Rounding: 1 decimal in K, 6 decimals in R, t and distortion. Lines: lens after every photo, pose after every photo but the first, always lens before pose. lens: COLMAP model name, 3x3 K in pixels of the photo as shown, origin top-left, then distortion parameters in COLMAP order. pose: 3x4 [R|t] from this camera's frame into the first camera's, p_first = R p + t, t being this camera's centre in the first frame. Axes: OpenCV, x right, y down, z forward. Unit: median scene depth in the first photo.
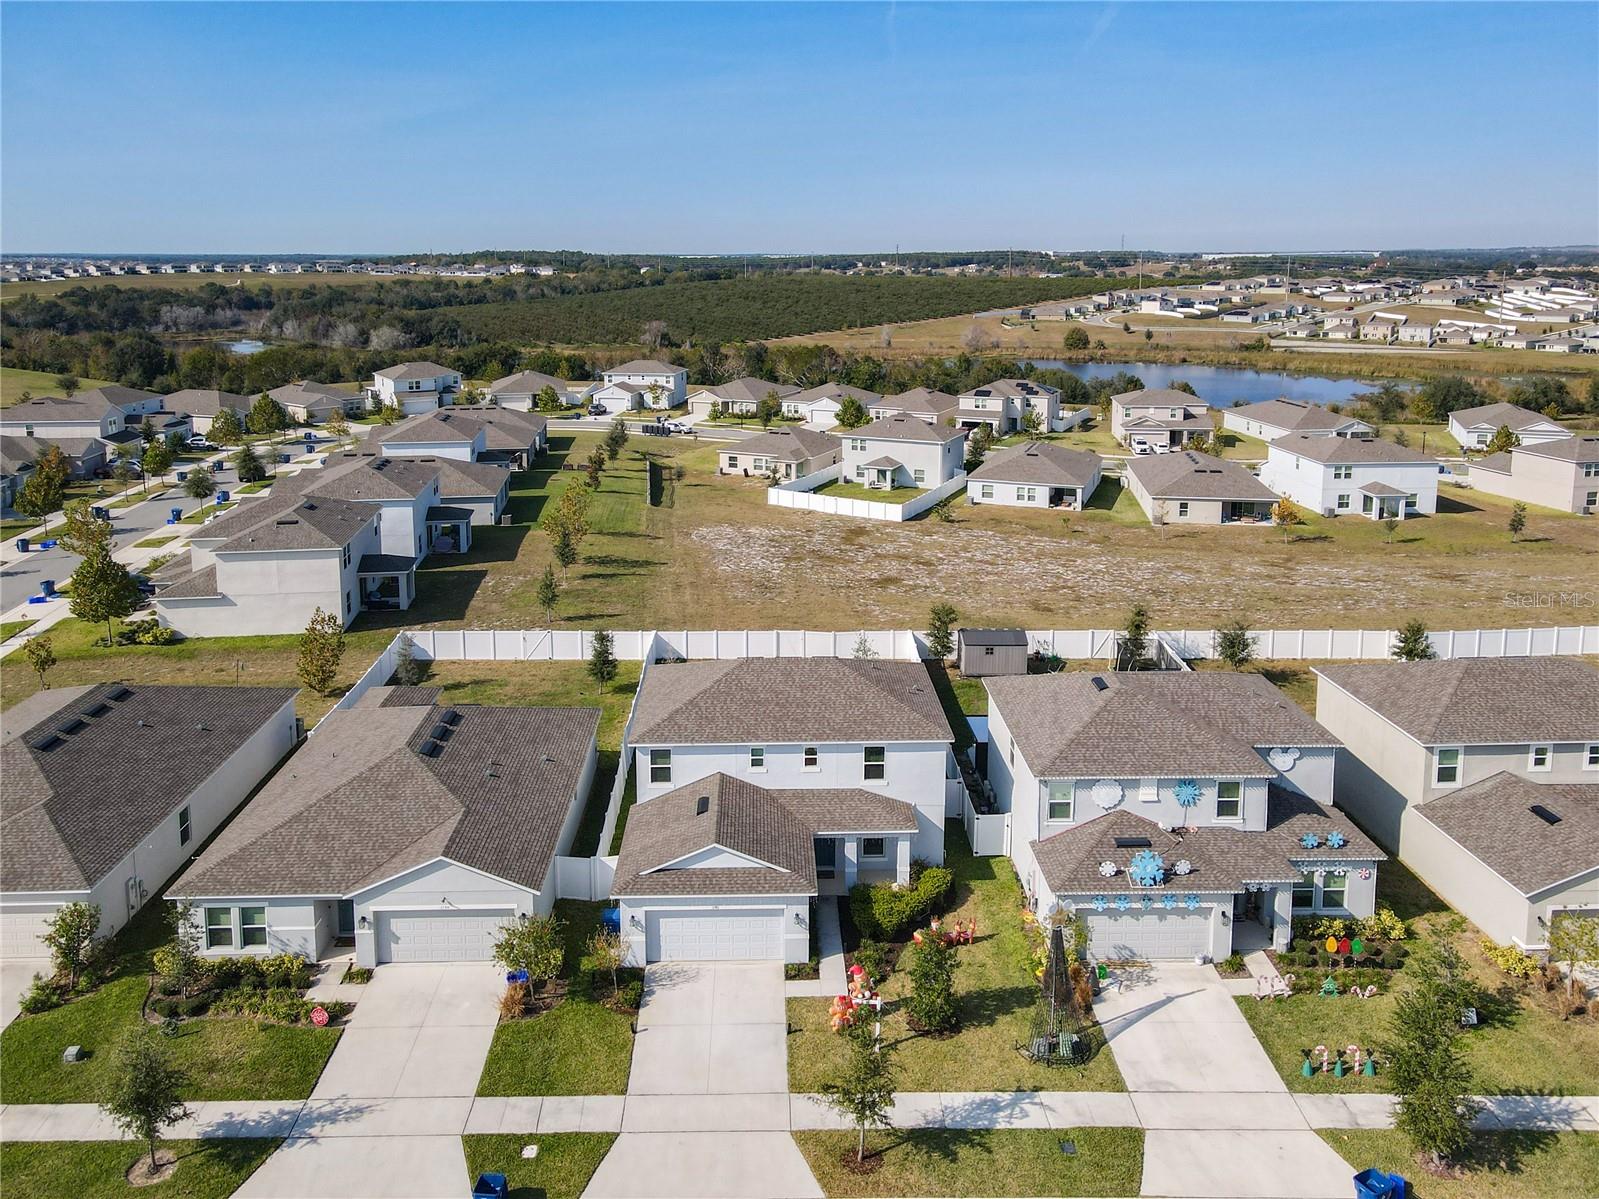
lens RADIAL K [[1200.2, 0, 792.2], [0, 1200.2, 469.3], [0, 0, 1]] dist [0.006759, 0.075391]
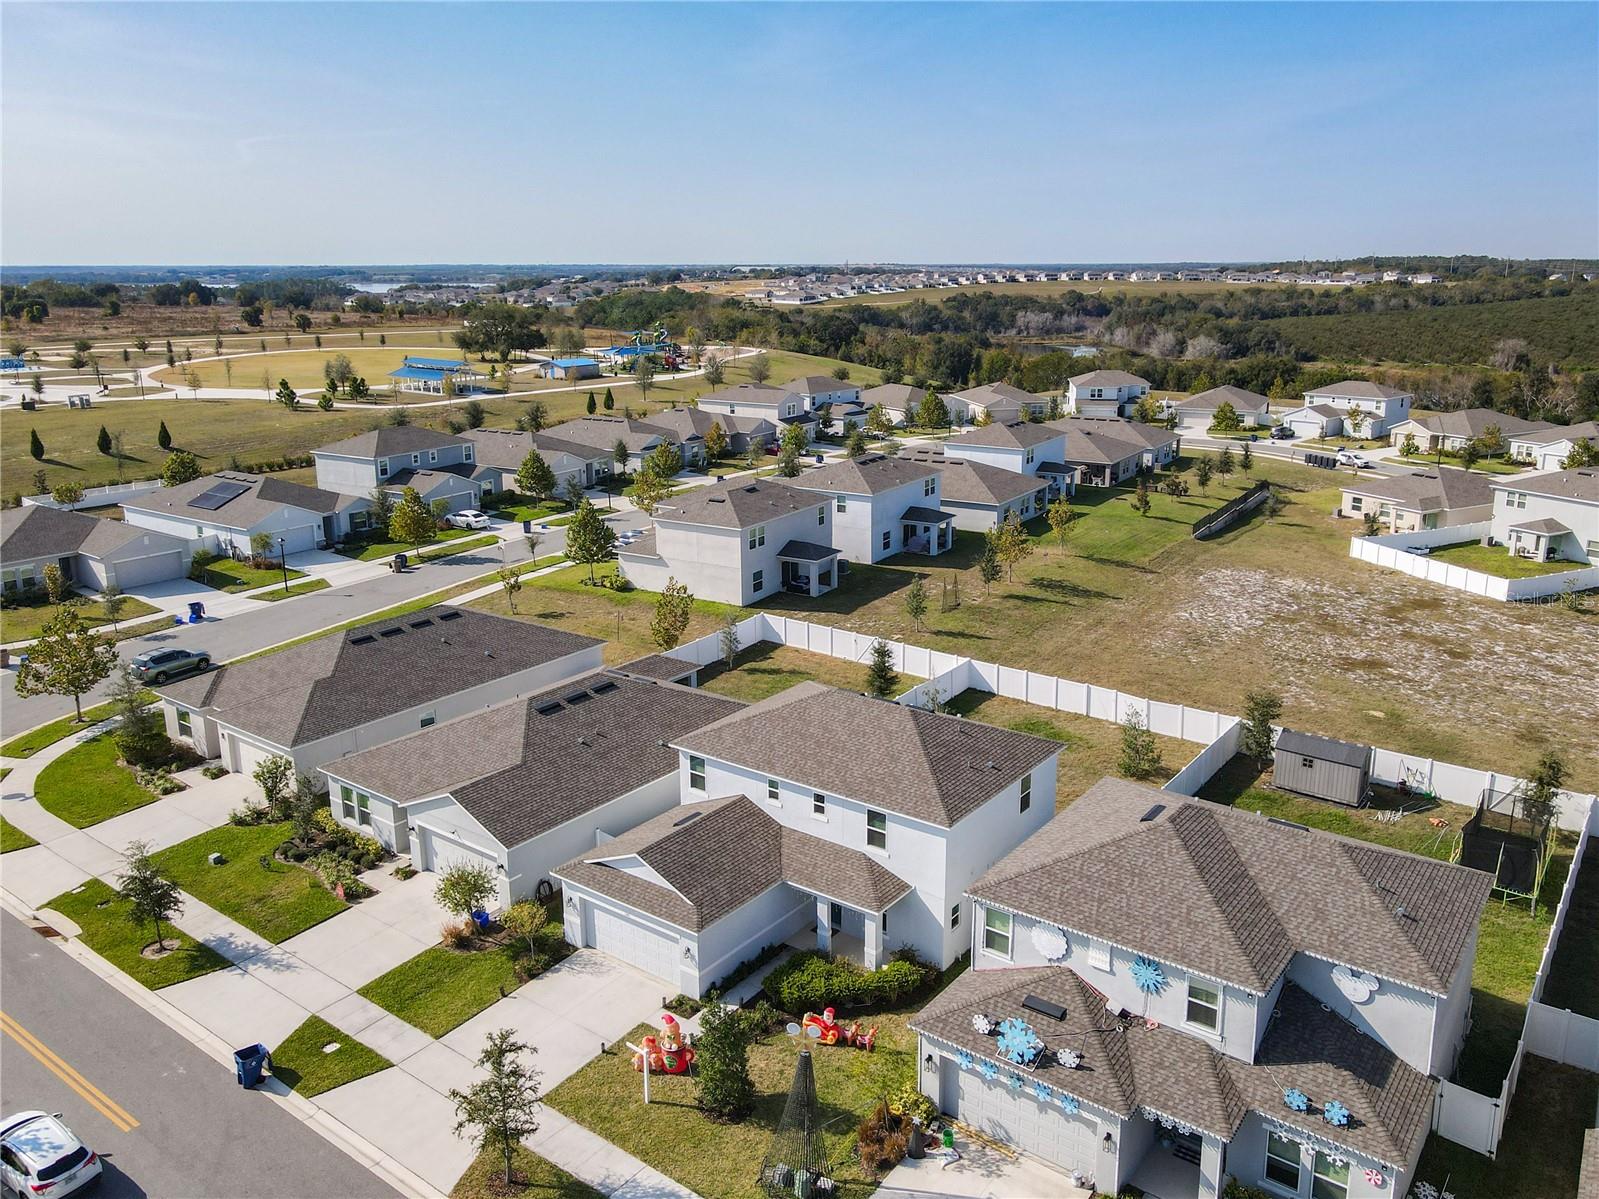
lens RADIAL K [[1205.1, 0, 848.8], [0, 1205.1, 600.0], [0, 0, 1]] dist [0.028450, 0.003261]
pose [[0.797606, 0.162567, -0.580859, 0.157599], [-0.106600, 0.985829, 0.129529, -0.010644], [0.593684, -0.041394, 0.803633, 0.080121]]
